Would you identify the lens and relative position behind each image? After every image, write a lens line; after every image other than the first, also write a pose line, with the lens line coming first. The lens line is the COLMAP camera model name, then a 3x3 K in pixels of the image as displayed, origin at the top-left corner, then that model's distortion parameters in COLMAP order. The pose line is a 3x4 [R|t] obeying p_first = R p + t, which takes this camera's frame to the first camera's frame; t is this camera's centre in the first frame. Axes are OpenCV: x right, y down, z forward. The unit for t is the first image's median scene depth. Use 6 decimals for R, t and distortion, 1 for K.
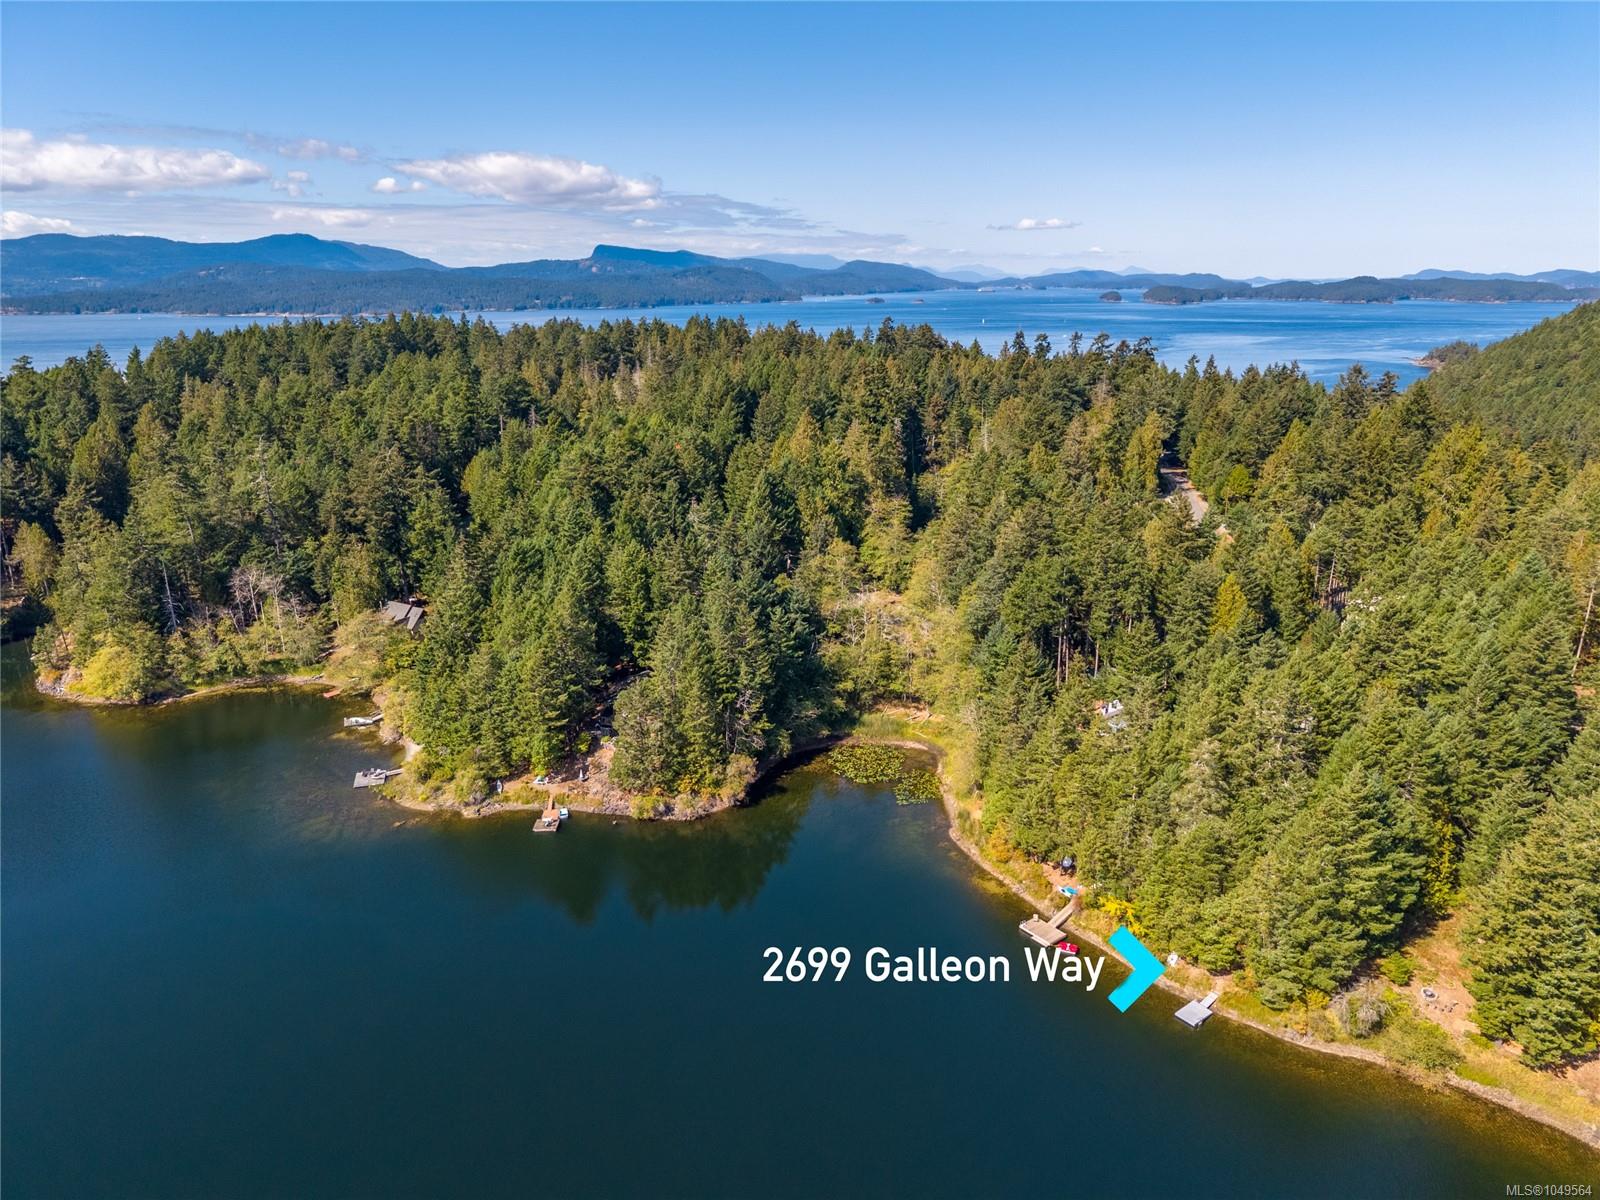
lens RADIAL K [[1102.7, 0, 800.0], [0, 1102.7, 600.0], [0, 0, 1]] dist [0.082190, -0.093237]
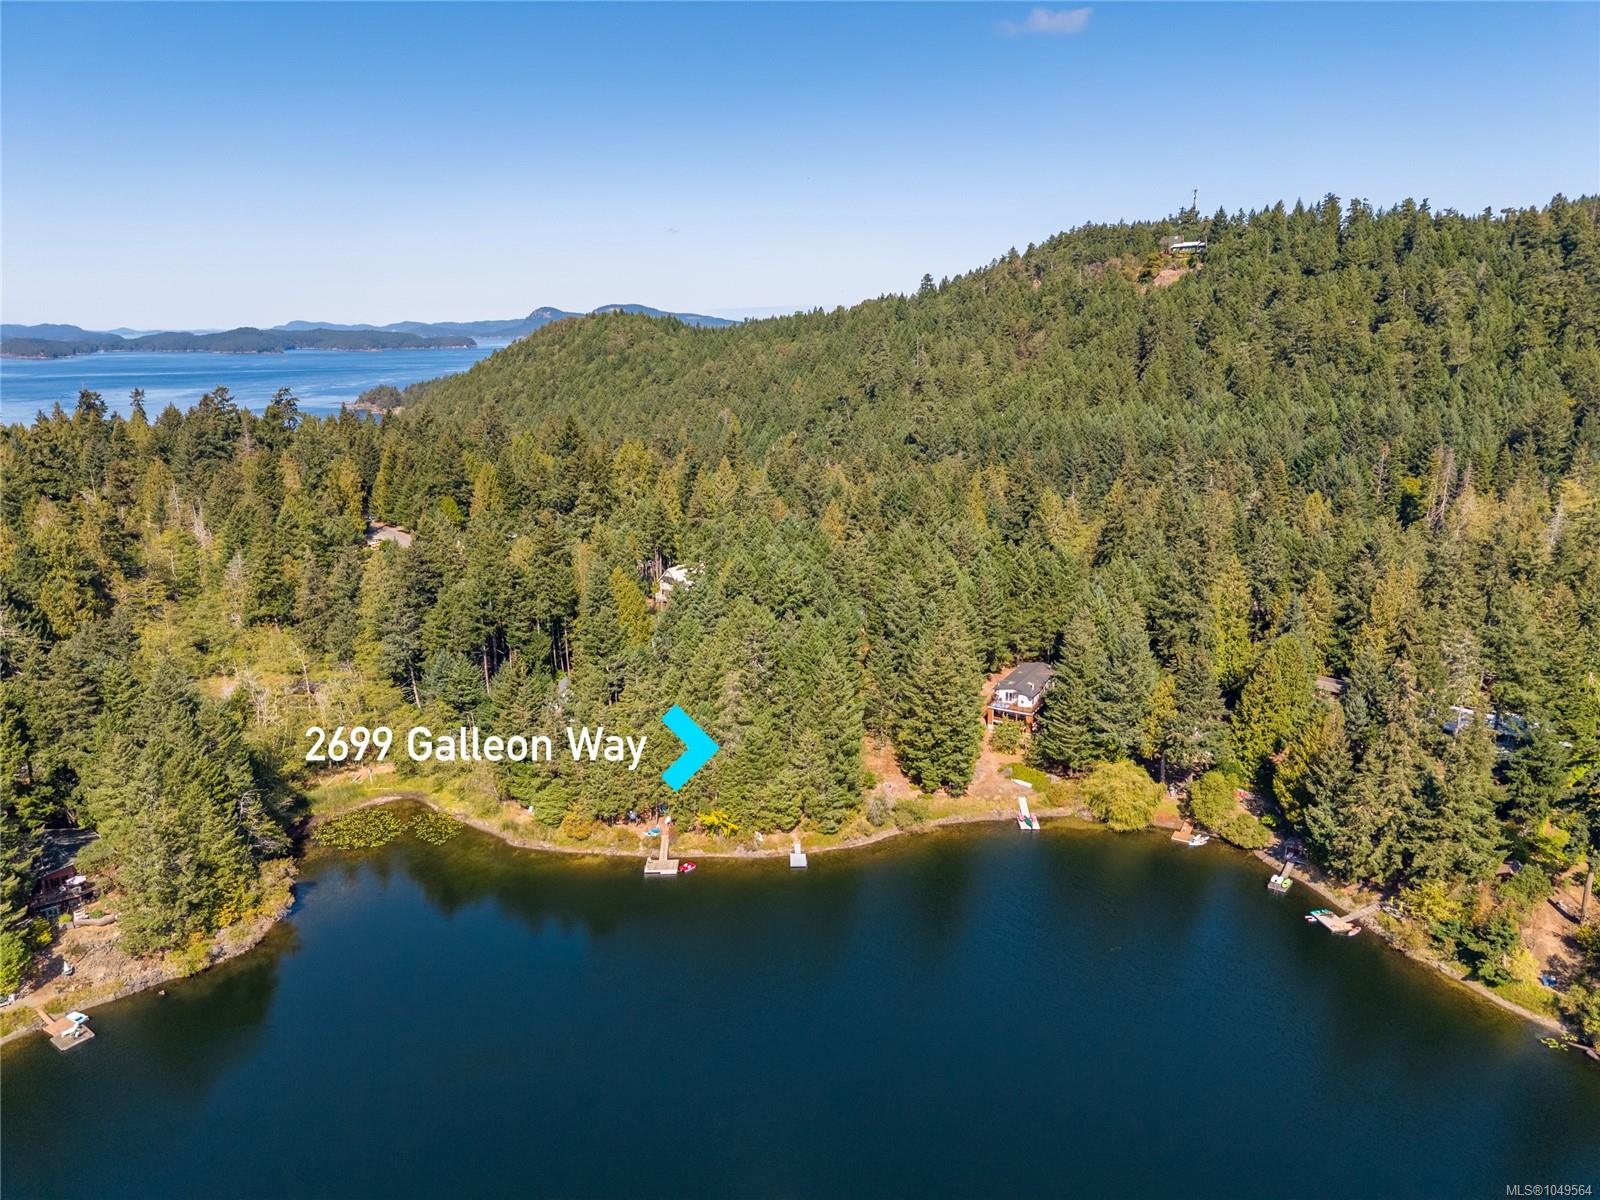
lens RADIAL K [[1102.7, 0, 800.0], [0, 1102.7, 600.0], [0, 0, 1]] dist [0.082190, -0.093237]
pose [[0.584157, -0.201915, 0.786124, -0.324612], [0.234817, 0.969185, 0.074445, -0.021179], [-0.776931, 0.141108, 0.613569, 0.056308]]
